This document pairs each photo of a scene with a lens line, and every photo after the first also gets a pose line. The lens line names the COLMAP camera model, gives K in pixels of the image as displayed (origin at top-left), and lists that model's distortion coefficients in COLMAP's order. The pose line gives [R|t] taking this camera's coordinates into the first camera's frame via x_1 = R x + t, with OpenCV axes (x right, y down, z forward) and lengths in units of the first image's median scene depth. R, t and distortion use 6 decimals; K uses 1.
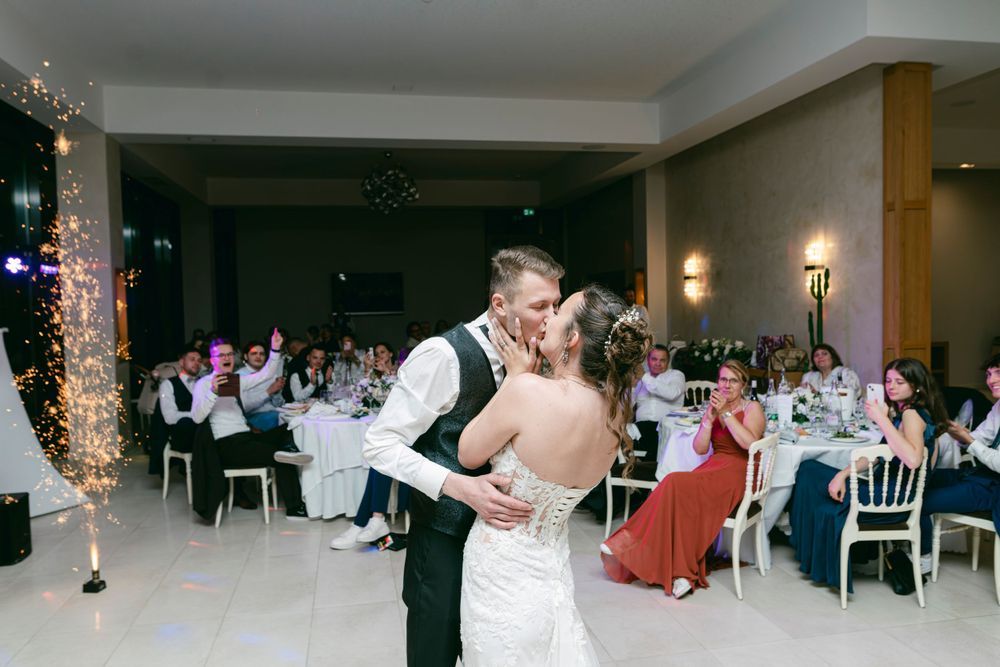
lens RADIAL K [[707.7, 0, 500.4], [0, 707.7, 277.5], [0, 0, 1]] dist [0.000306, -0.005058]
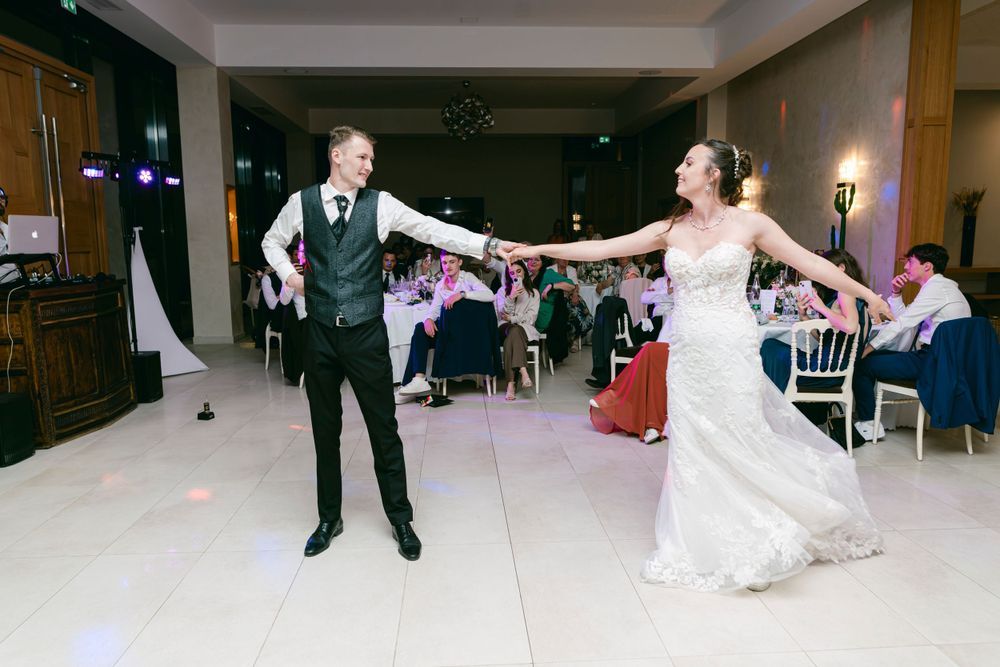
lens RADIAL K [[707.7, 0, 500.4], [0, 707.7, 277.5], [0, 0, 1]] dist [0.000306, -0.005058]
pose [[0.988680, 0.025888, -0.147790, 0.109065], [-0.012595, 0.995846, 0.090178, 0.038891], [0.149511, -0.087296, 0.984899, -0.135216]]
